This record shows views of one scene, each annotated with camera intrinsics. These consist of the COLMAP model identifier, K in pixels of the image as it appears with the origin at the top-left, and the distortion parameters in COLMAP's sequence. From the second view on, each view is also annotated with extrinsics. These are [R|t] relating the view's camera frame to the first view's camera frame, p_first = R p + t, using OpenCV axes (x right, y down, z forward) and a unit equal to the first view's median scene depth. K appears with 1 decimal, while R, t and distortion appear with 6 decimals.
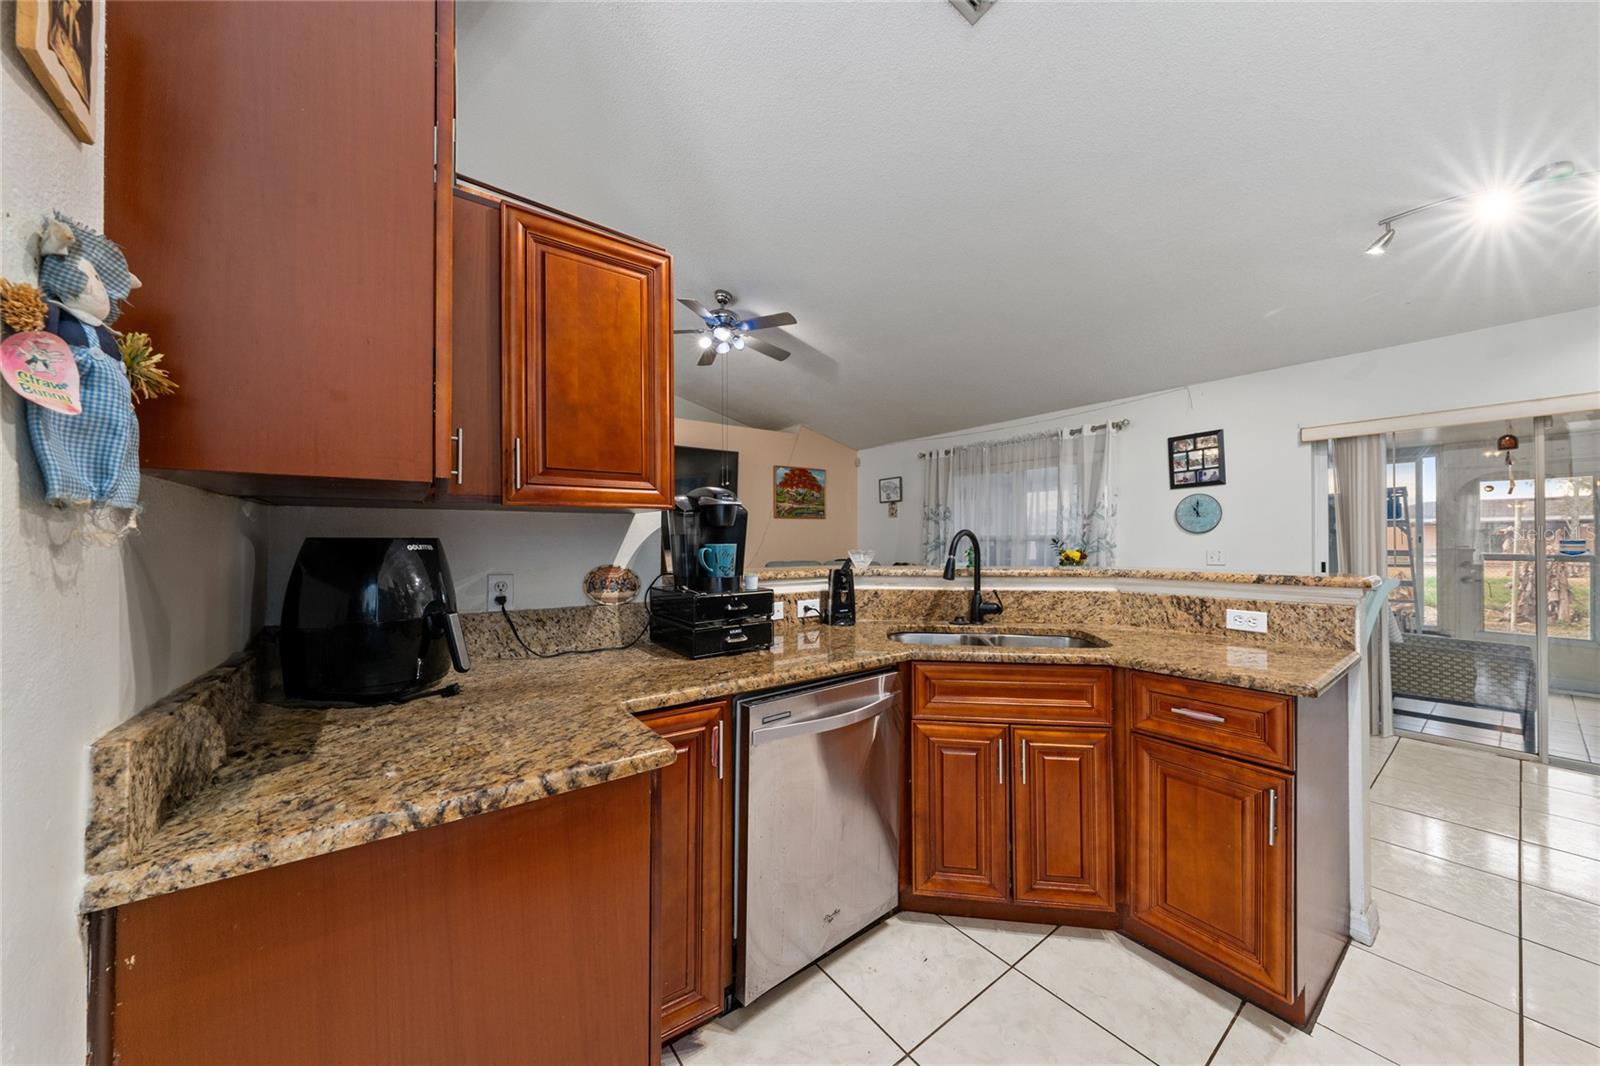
lens RADIAL K [[552.3, 0, 800.4], [0, 552.3, 549.4], [0, 0, 1]] dist [0.000560, 0.000094]
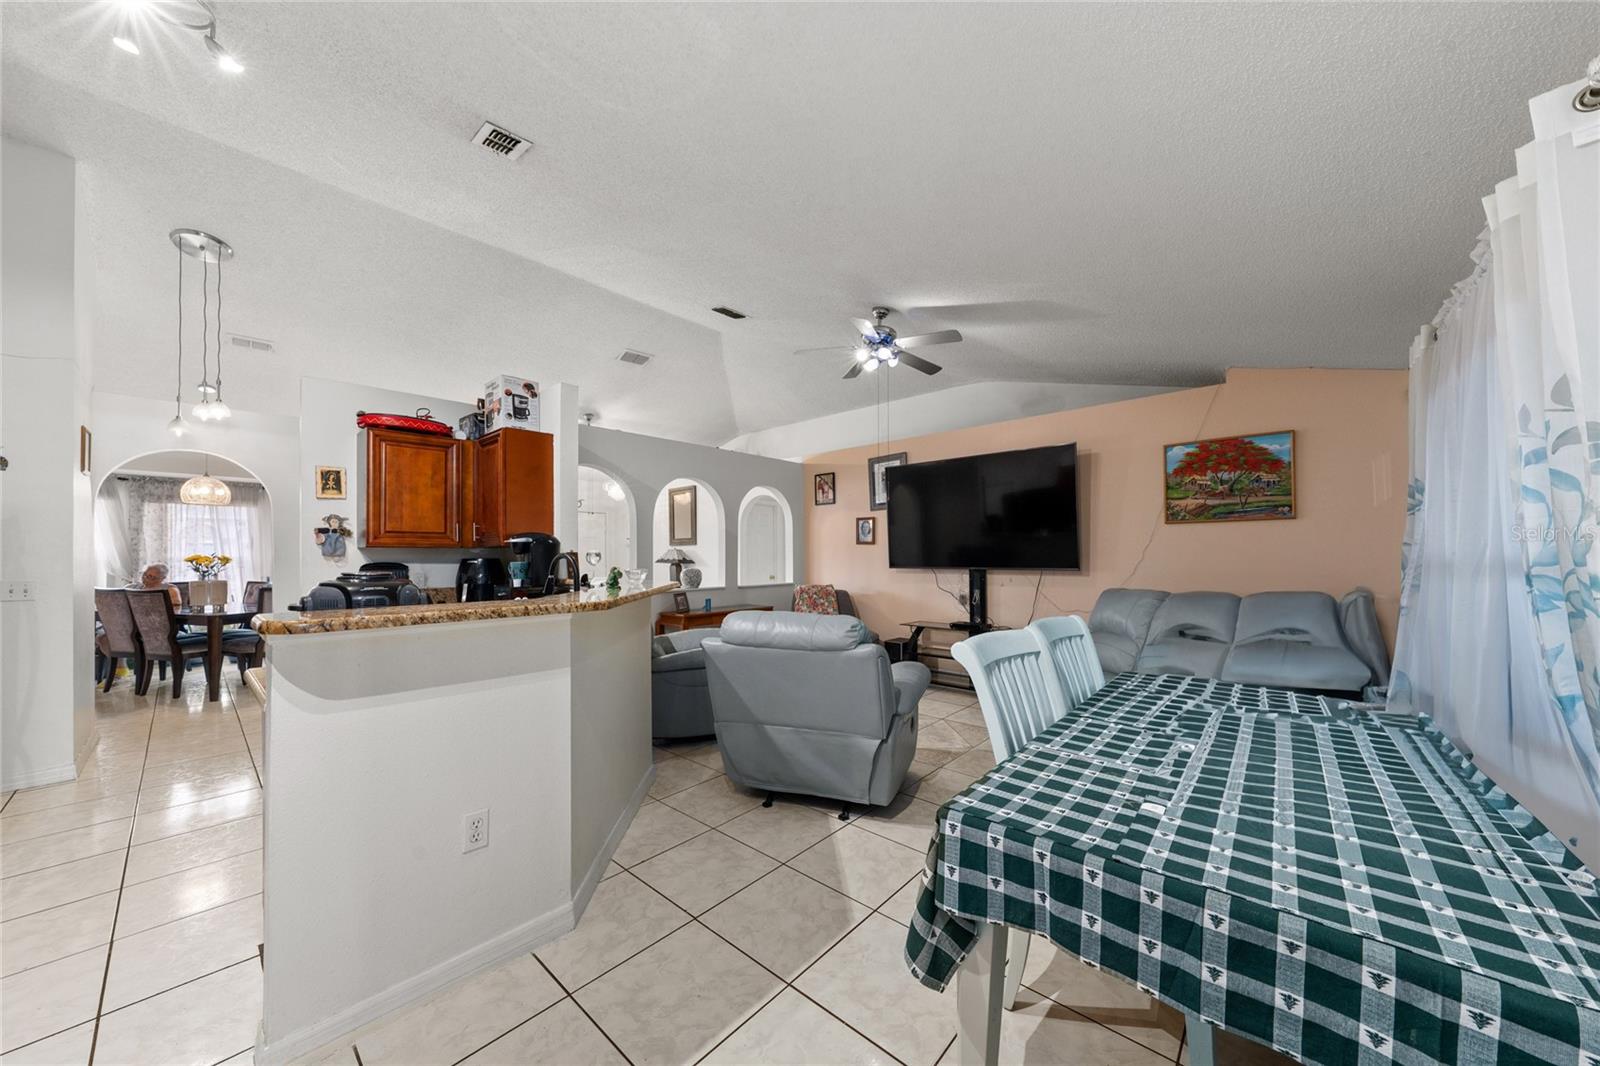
lens RADIAL K [[552.3, 0, 800.4], [0, 552.3, 549.4], [0, 0, 1]] dist [0.000560, 0.000094]
pose [[0.201892, -0.001877, -0.979406, 0.670336], [-0.012340, 0.999914, -0.004460, -0.022997], [0.979330, 0.012987, 0.201851, 0.565726]]
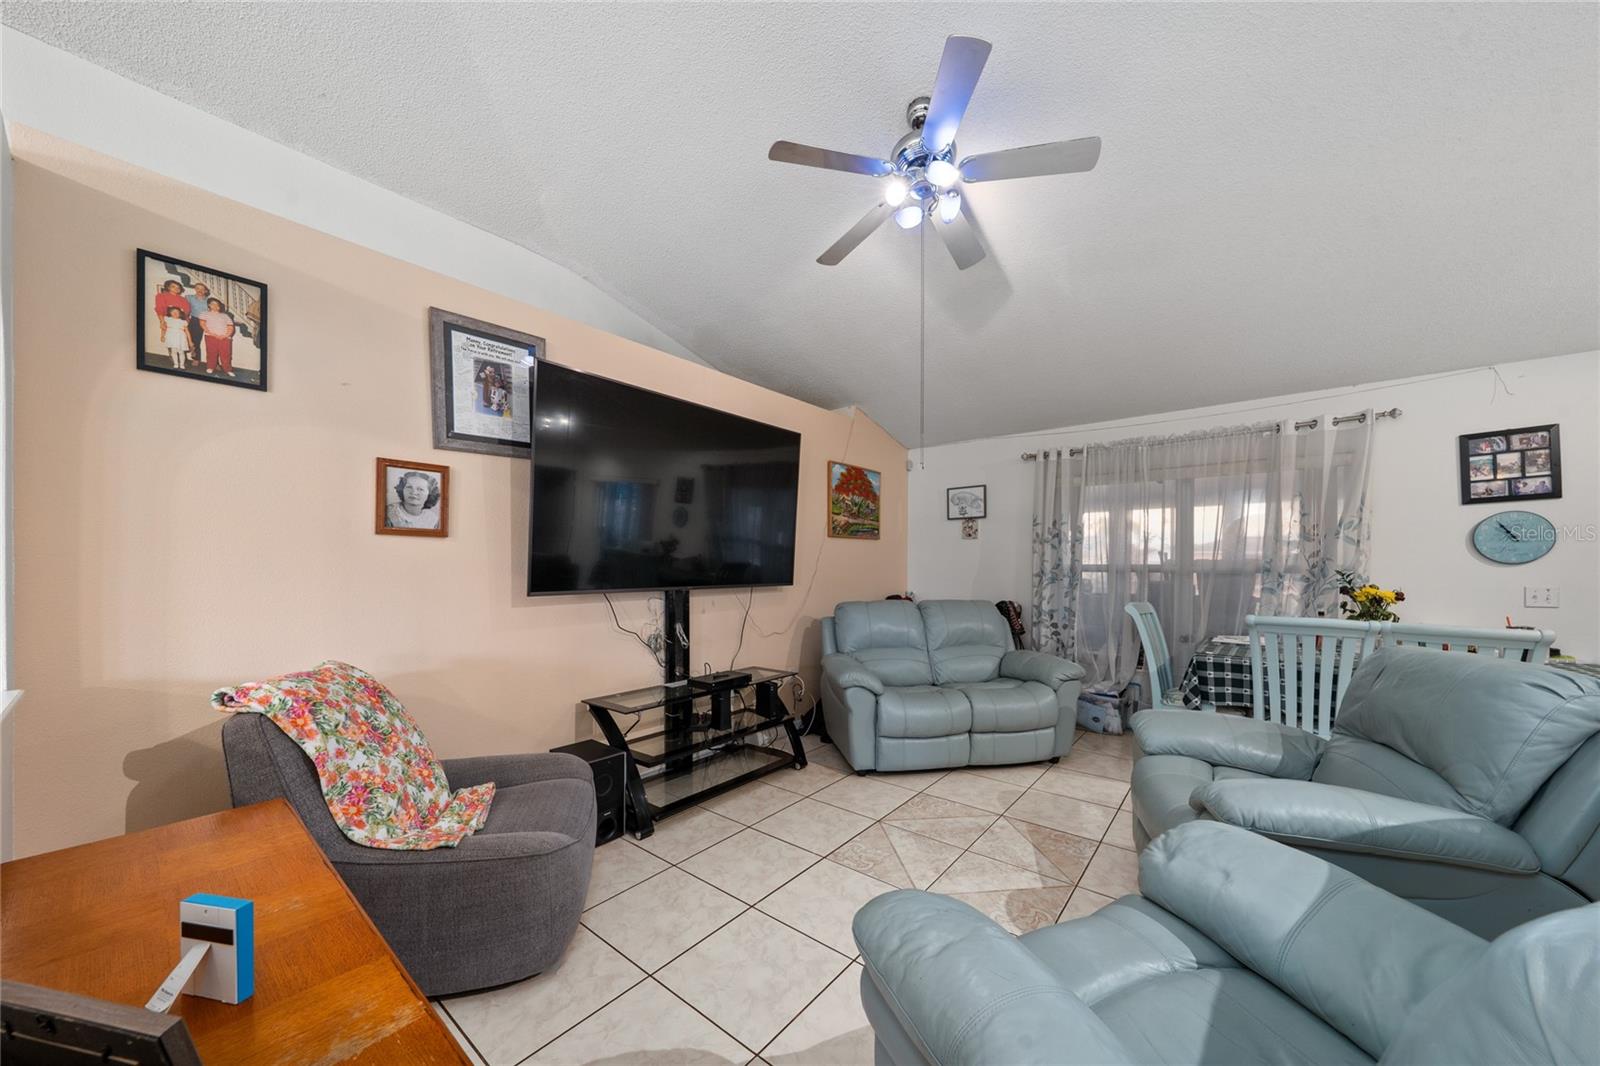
lens RADIAL K [[560.2, 0, 807.4], [0, 560.2, 566.4], [0, 0, 1]] dist [-0.000625, -0.000076]
pose [[0.967494, 0.006519, 0.252809, -0.322407], [-0.001593, 0.999805, -0.019685, -0.008309], [-0.252888, 0.018642, 0.967316, 0.434612]]
